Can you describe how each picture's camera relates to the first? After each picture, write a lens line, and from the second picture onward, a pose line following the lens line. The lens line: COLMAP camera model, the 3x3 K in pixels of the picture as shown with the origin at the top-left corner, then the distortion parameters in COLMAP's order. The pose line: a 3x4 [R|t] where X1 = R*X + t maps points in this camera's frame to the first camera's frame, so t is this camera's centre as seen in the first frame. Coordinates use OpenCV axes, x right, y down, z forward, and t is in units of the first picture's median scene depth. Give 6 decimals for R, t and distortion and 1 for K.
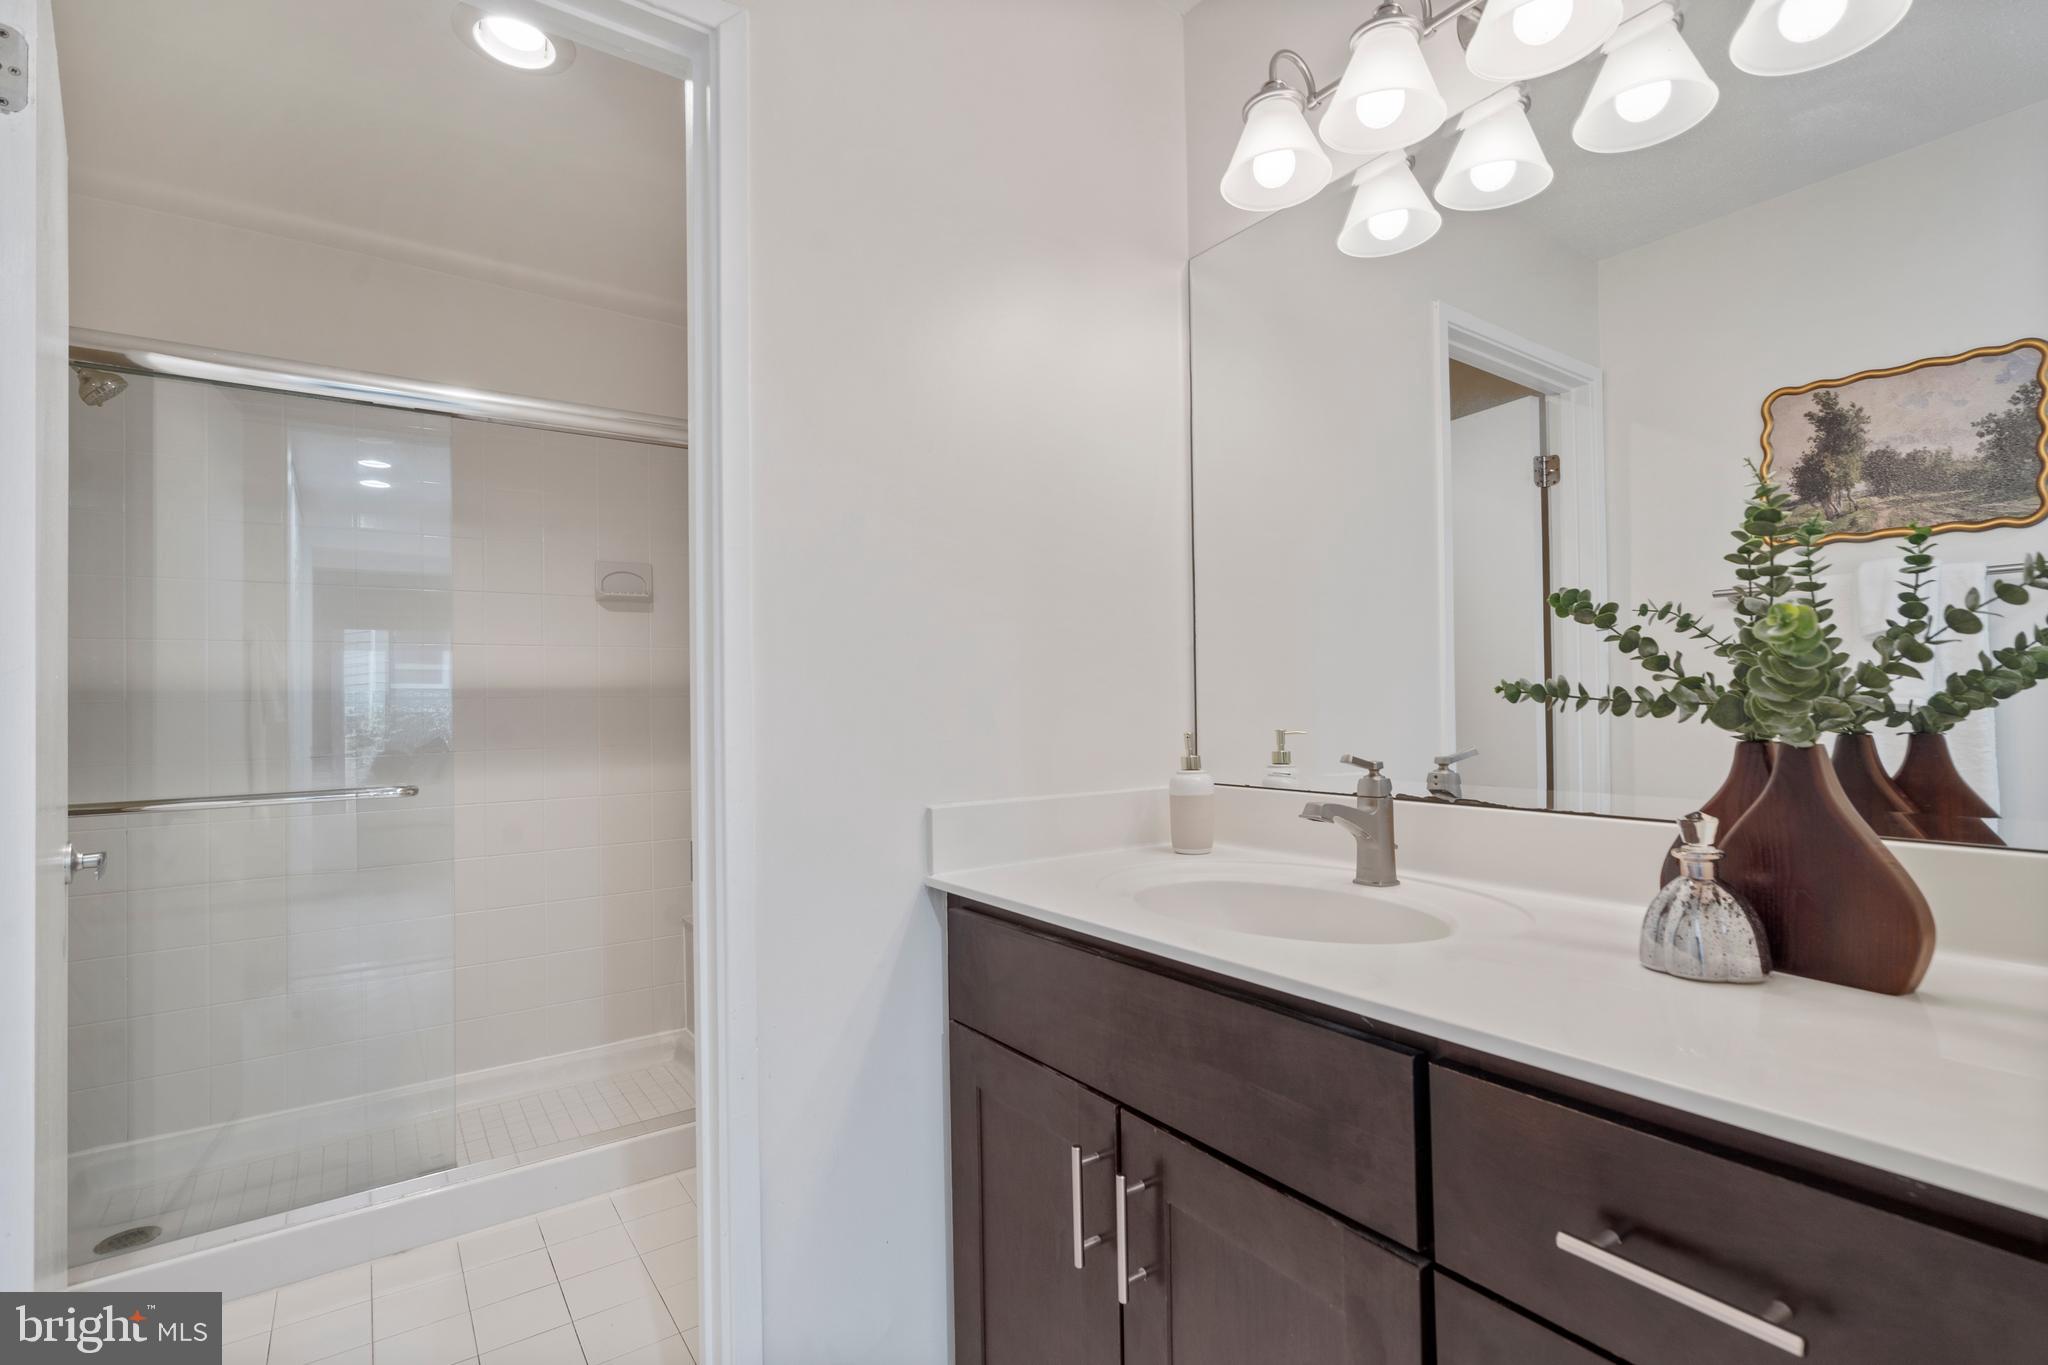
lens RADIAL K [[942.3, 0, 1010.4], [0, 942.3, 683.8], [0, 0, 1]] dist [-0.000668, 0.000123]
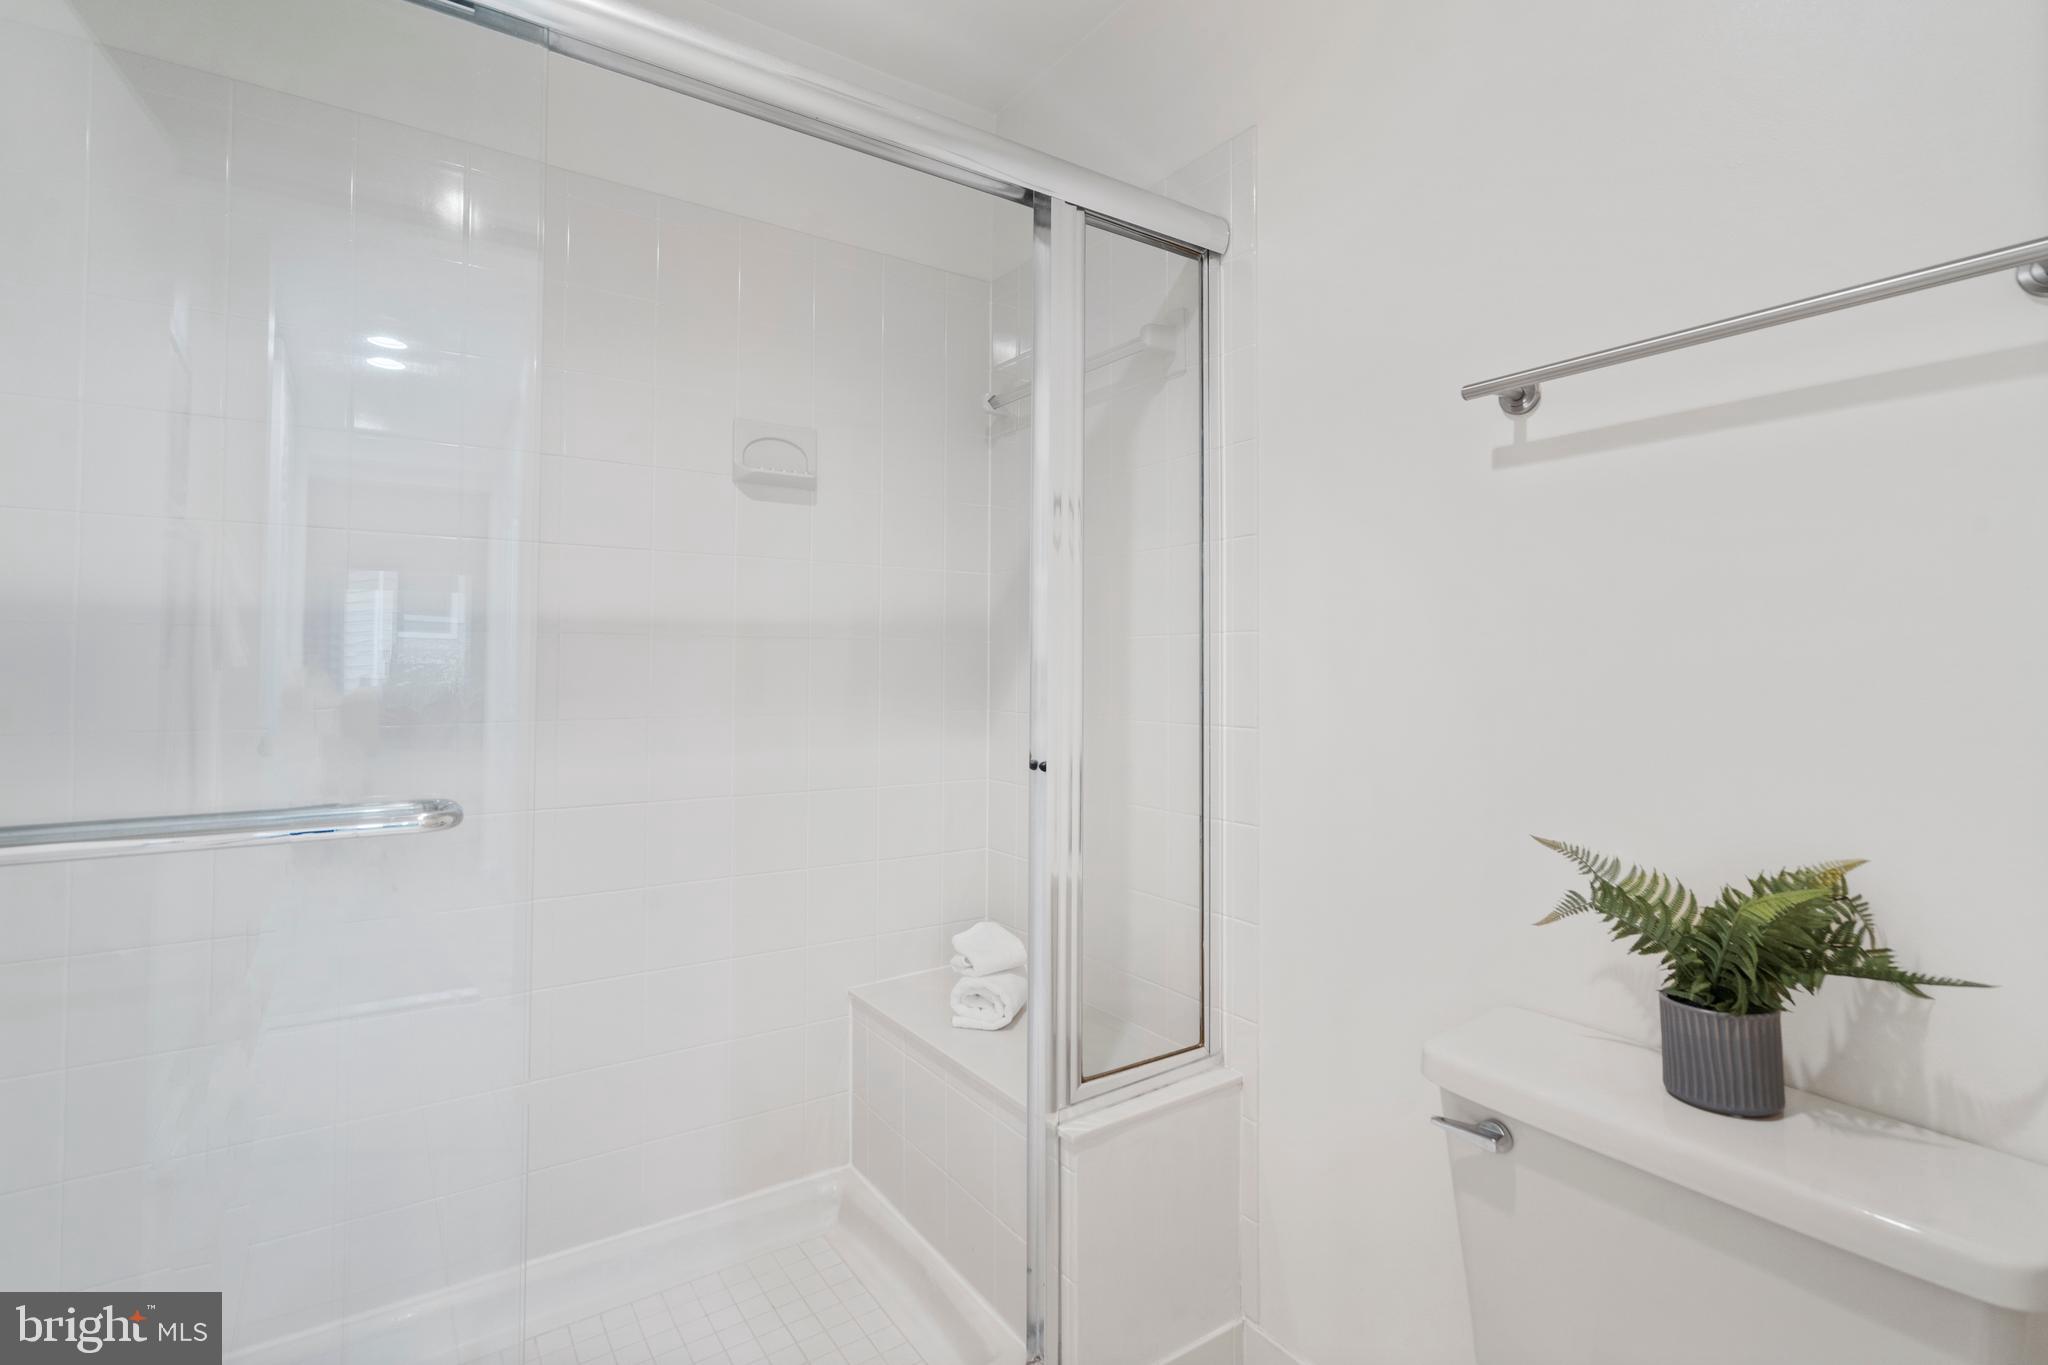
lens RADIAL K [[960.0, 0, 1013.9], [0, 960.0, 639.9], [0, 0, 1]] dist [-0.002418, -0.000286]
pose [[0.999712, 0.021400, -0.010830, -0.205456], [-0.021466, 0.999752, -0.006004, 0.014055], [0.010699, 0.006235, 0.999923, 0.307709]]
